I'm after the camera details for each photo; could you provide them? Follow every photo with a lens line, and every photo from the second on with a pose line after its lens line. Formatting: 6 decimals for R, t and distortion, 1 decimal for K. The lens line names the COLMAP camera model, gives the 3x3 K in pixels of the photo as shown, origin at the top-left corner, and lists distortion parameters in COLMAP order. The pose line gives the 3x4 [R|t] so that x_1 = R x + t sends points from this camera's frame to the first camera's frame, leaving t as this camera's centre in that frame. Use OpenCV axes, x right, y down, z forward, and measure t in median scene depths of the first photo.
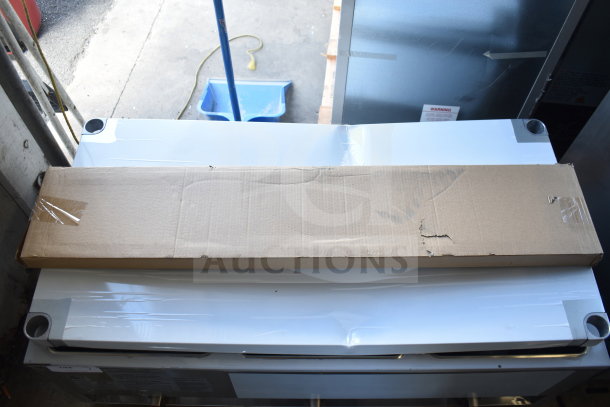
lens RADIAL K [[513.1, 0, 301.5], [0, 513.1, 203.5], [0, 0, 1]] dist [-0.090889, 0.007032]
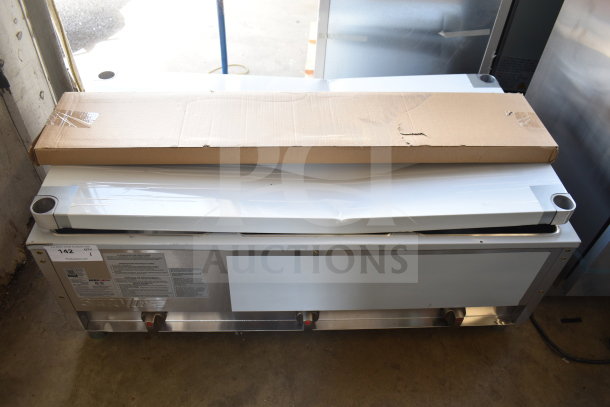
lens RADIAL K [[471.9, 0, 302.9], [0, 471.9, 205.4], [0, 0, 1]] dist [-0.095178, 0.009678]
pose [[0.997982, -0.010494, 0.062629, -0.039544], [0.023052, 0.978842, -0.203314, 0.360155], [-0.059170, 0.204348, 0.977108, 0.024968]]
